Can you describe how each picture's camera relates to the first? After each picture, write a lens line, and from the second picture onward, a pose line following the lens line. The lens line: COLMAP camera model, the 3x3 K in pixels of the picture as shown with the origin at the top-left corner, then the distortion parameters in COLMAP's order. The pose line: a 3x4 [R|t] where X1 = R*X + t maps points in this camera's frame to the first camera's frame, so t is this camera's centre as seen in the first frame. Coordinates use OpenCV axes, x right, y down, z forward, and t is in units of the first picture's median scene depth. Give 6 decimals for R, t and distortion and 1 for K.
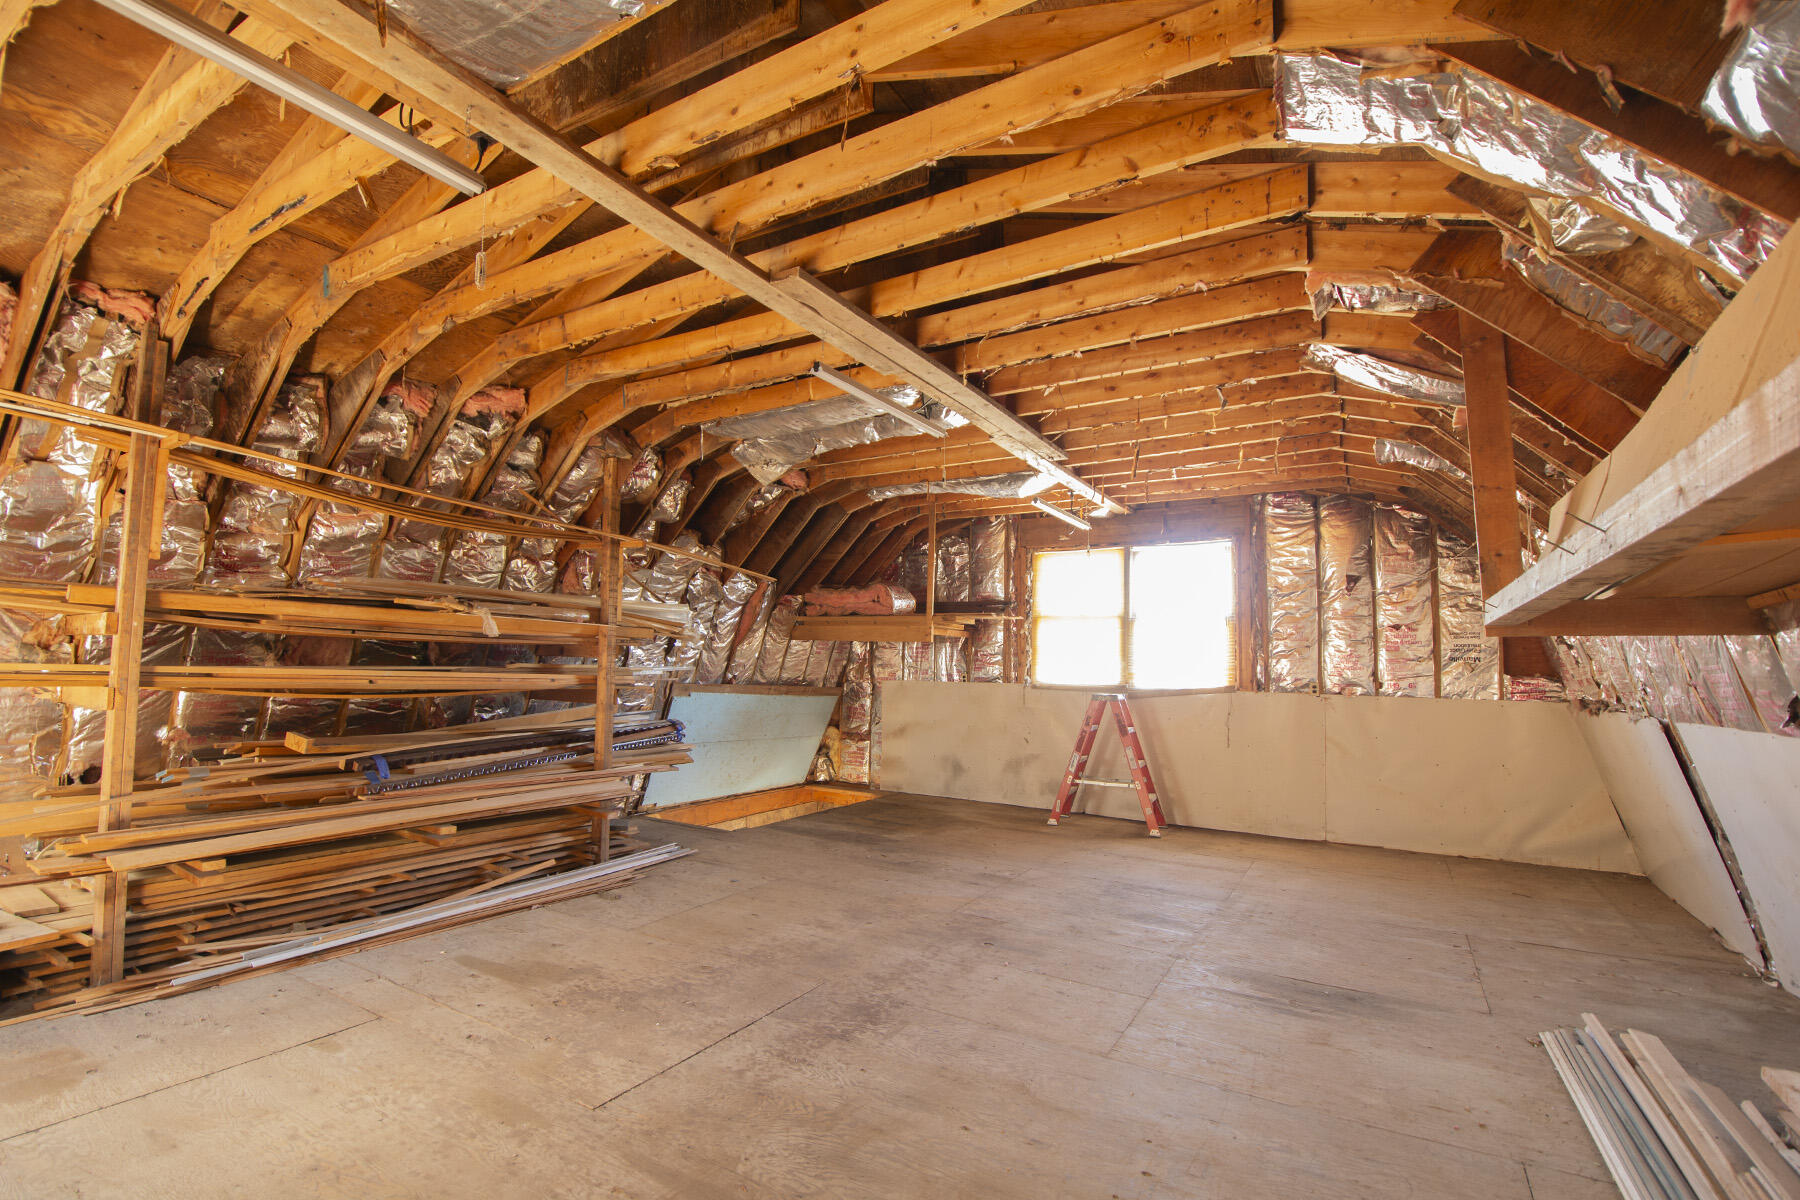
lens RADIAL K [[811.7, 0, 900.0], [0, 811.7, 600.0], [0, 0, 1]] dist [-0.002407, -0.000241]
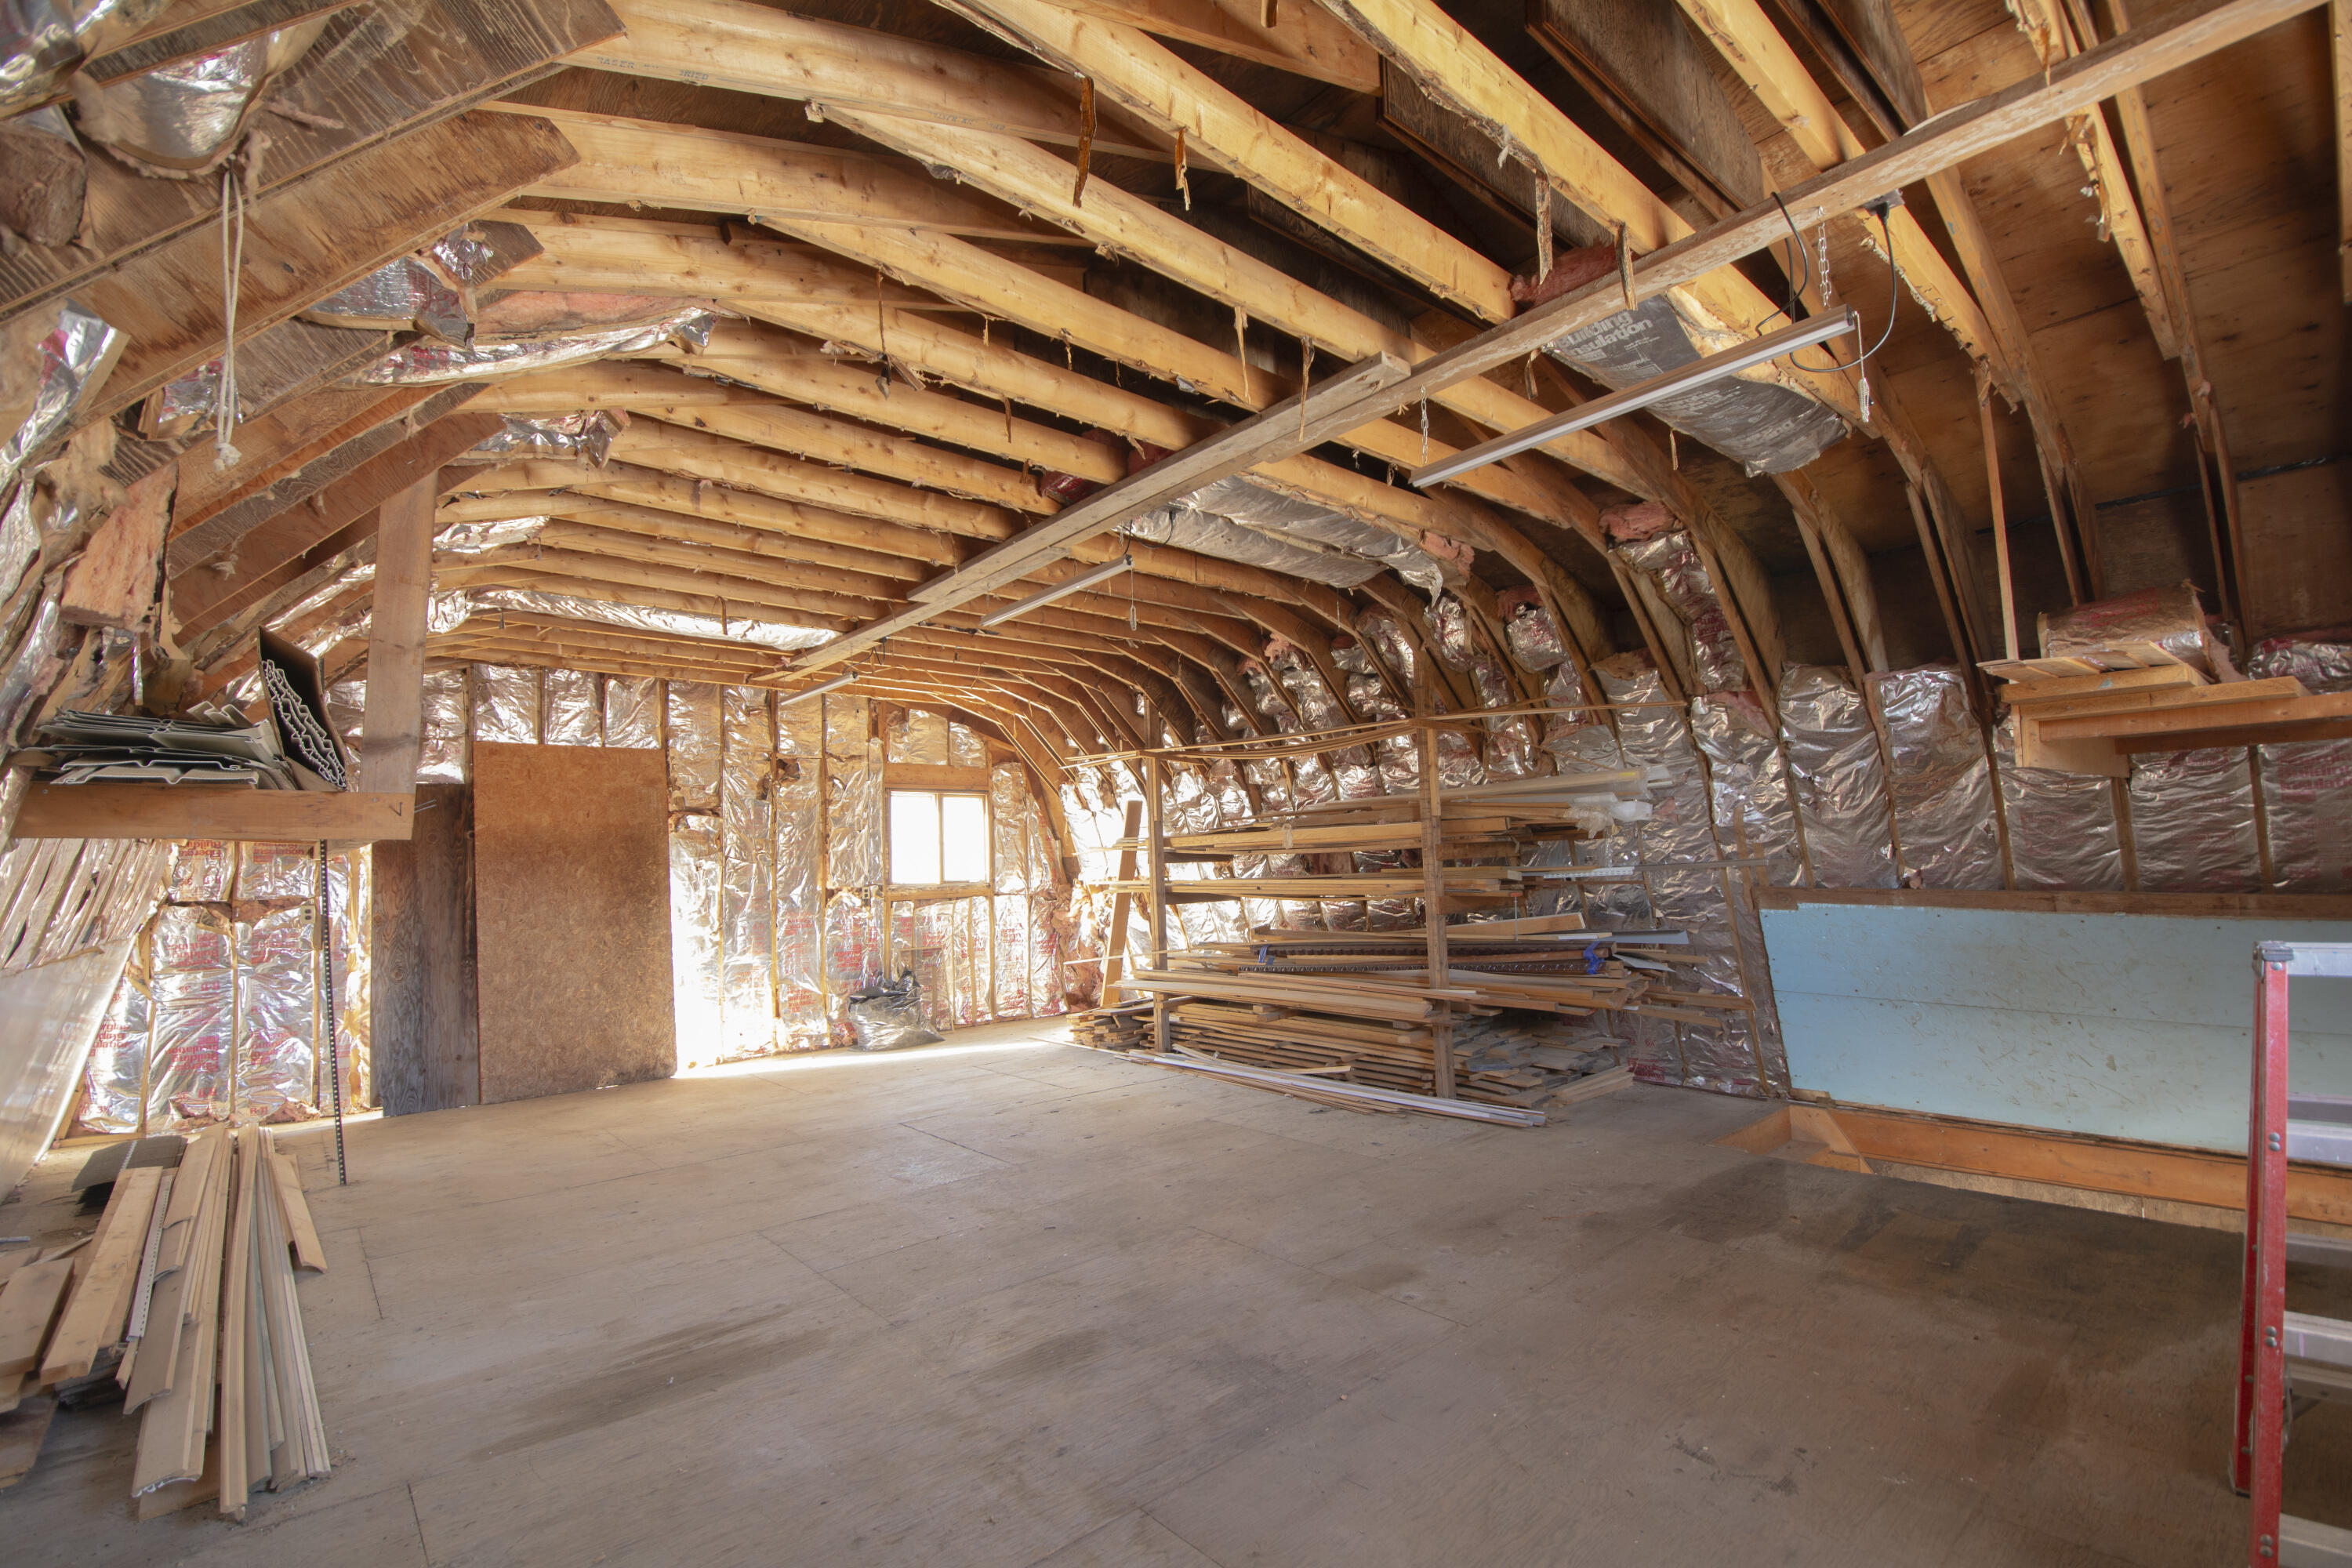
lens RADIAL K [[1060.6, 0, 1176.0], [0, 1060.6, 784.0], [0, 0, 1]] dist [-0.002407, -0.000241]
pose [[-0.317748, -0.083414, -0.944499, 1.161780], [0.095796, 0.988202, -0.119501, 0.146027], [0.943324, -0.128450, -0.306008, 1.606979]]
